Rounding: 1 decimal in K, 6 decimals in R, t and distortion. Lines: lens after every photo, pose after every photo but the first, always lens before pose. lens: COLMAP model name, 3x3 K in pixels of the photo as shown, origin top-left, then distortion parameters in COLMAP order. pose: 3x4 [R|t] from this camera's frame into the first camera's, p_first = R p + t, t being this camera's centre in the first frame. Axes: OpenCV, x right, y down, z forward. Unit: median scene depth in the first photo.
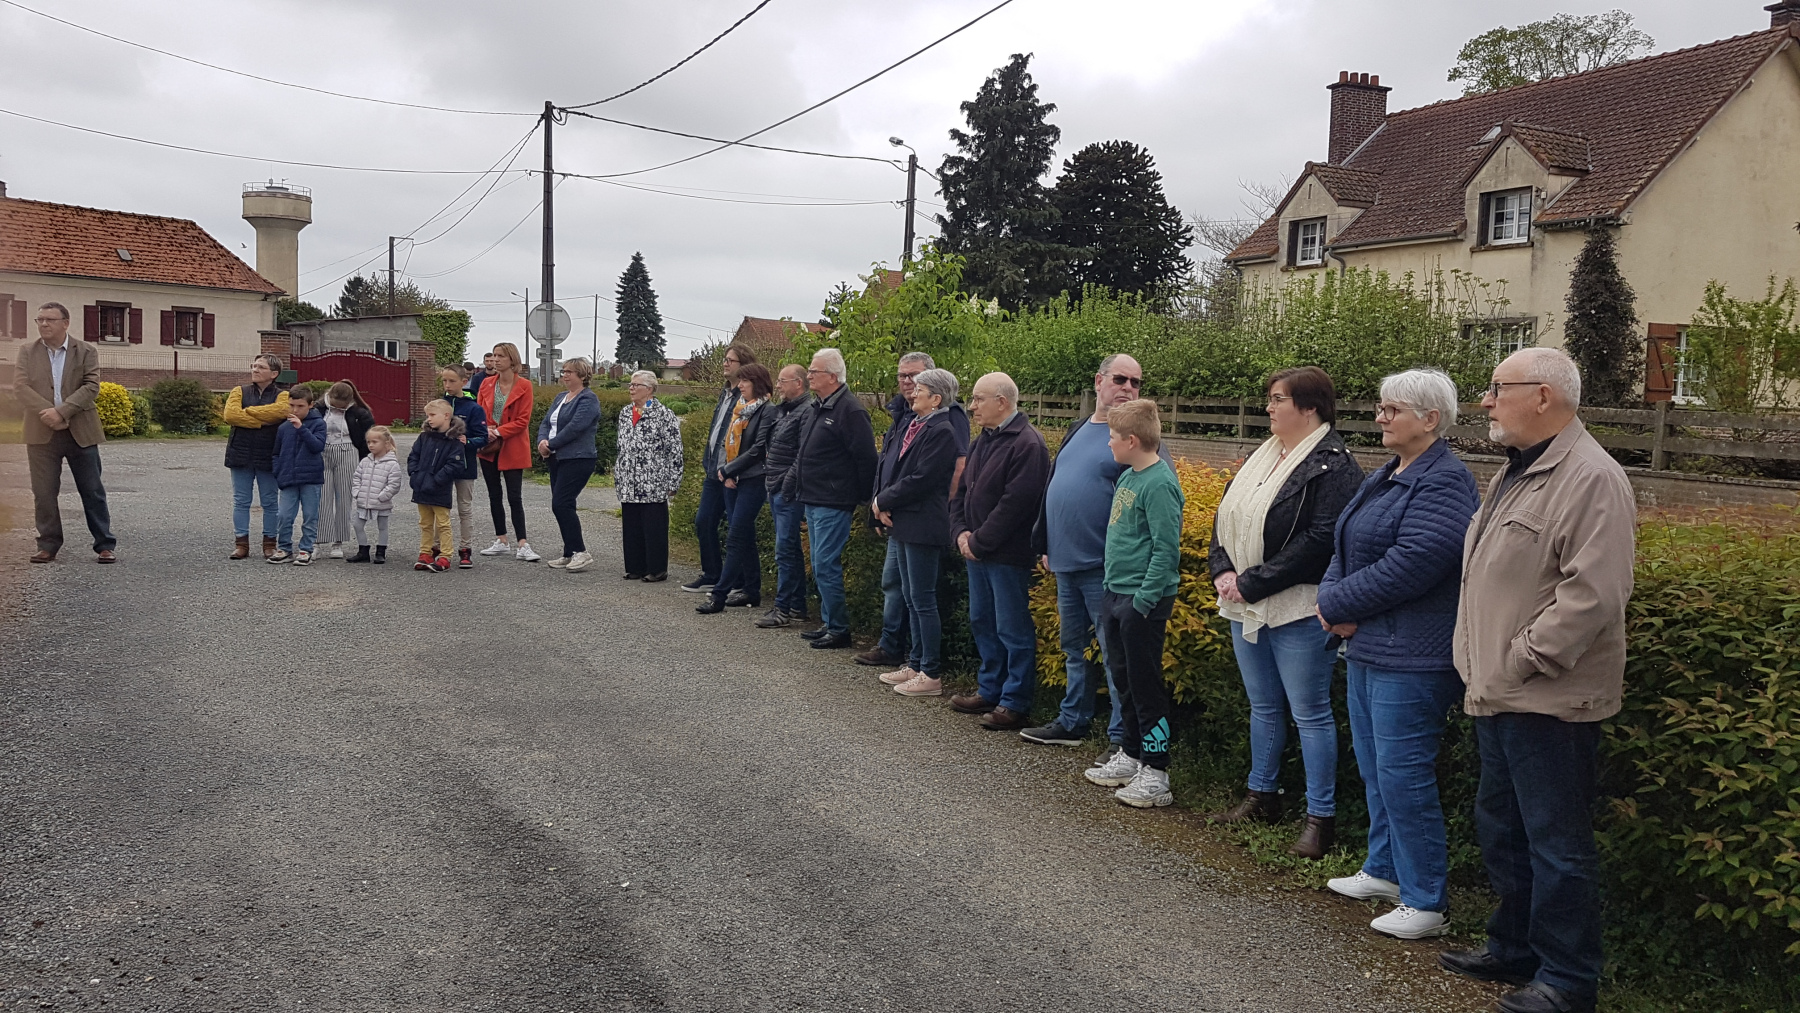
lens RADIAL K [[1373.9, 0, 883.0], [0, 1373.9, 490.0], [0, 0, 1]] dist [0.186863, -0.314840]
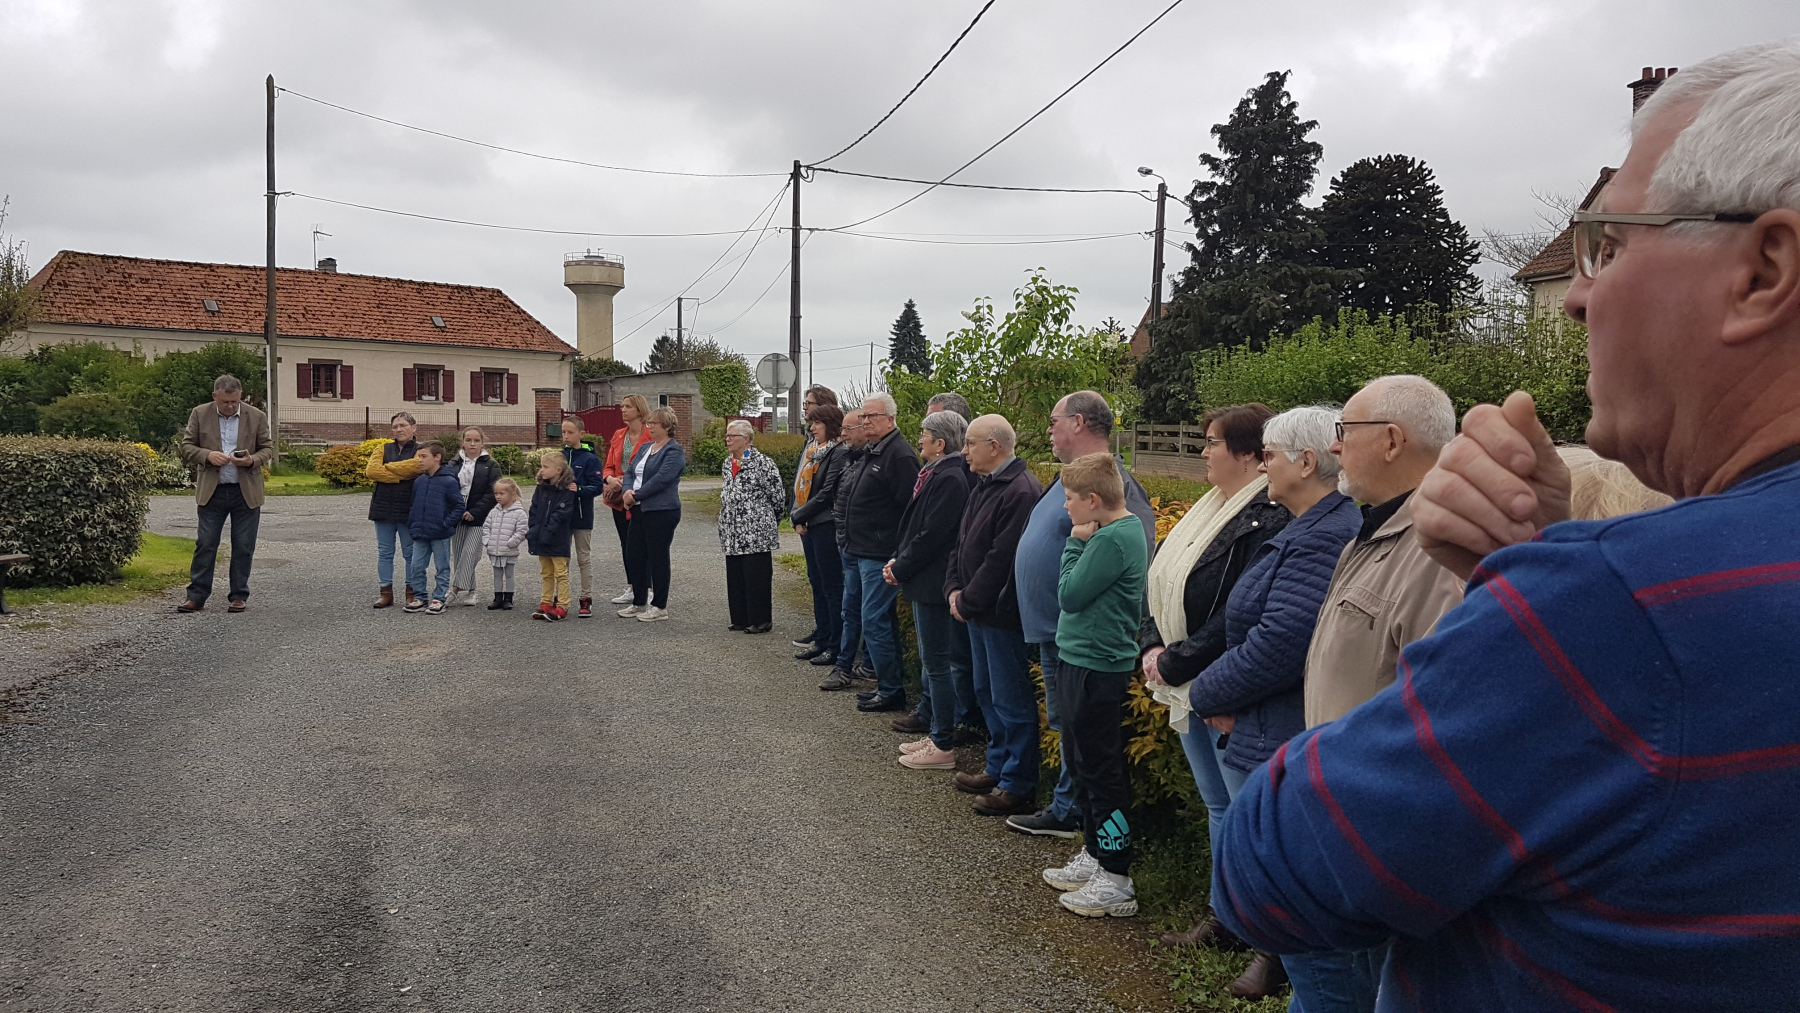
lens RADIAL K [[1373.9, 0, 858.5], [0, 1373.9, 482.3], [0, 0, 1]] dist [0.186863, -0.314840]
pose [[0.974185, -0.012474, -0.225405, 0.124753], [0.004713, 0.999378, -0.034937, -0.005973], [0.225701, 0.032973, 0.973638, 0.061802]]
